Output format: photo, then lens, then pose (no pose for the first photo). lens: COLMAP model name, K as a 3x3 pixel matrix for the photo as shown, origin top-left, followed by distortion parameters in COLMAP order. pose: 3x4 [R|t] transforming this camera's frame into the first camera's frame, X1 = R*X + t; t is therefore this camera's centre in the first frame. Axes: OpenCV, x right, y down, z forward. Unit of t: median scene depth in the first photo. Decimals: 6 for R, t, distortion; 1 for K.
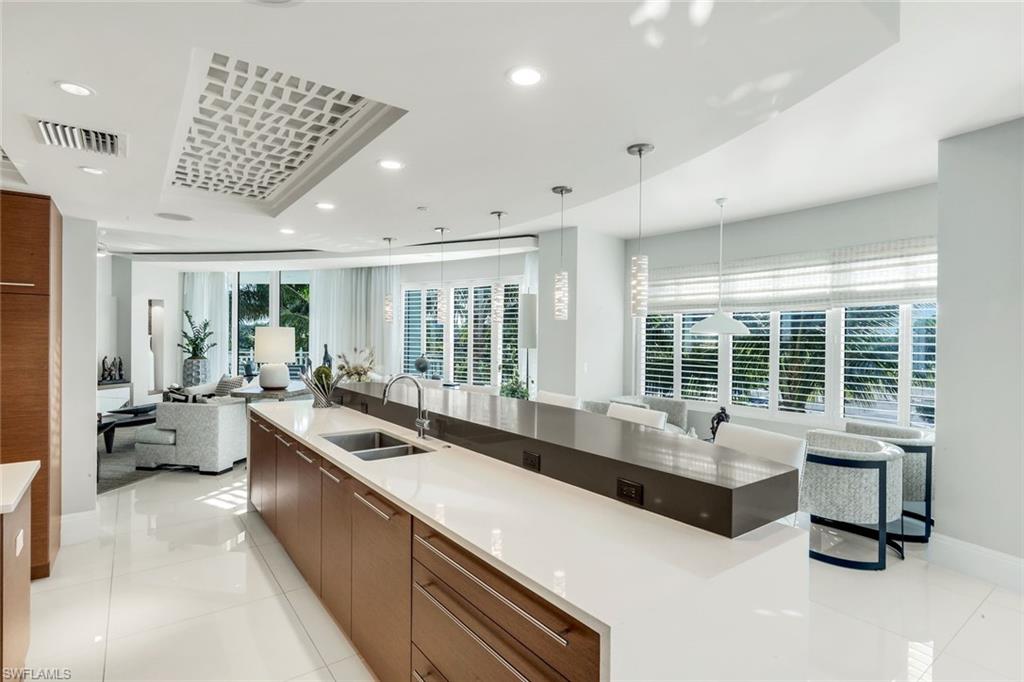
lens RADIAL K [[508.0, 0, 512.0], [0, 508.0, 341.0], [0, 0, 1]] dist [-0.000265, -0.000116]
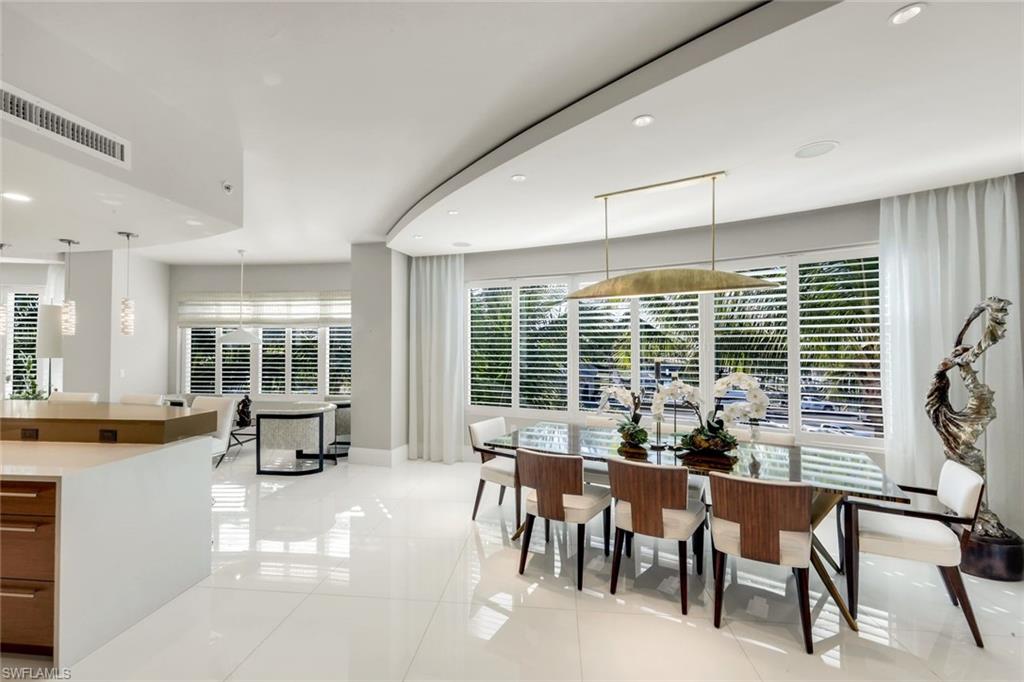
lens RADIAL K [[431.5, 0, 512.1], [0, 431.5, 337.0], [0, 0, 1]] dist [-0.000343, -0.000179]
pose [[0.676610, 0.006132, 0.736316, 0.025874], [0.011535, 0.999754, -0.018926, -0.000402], [-0.736251, 0.021299, 0.676373, -0.349655]]
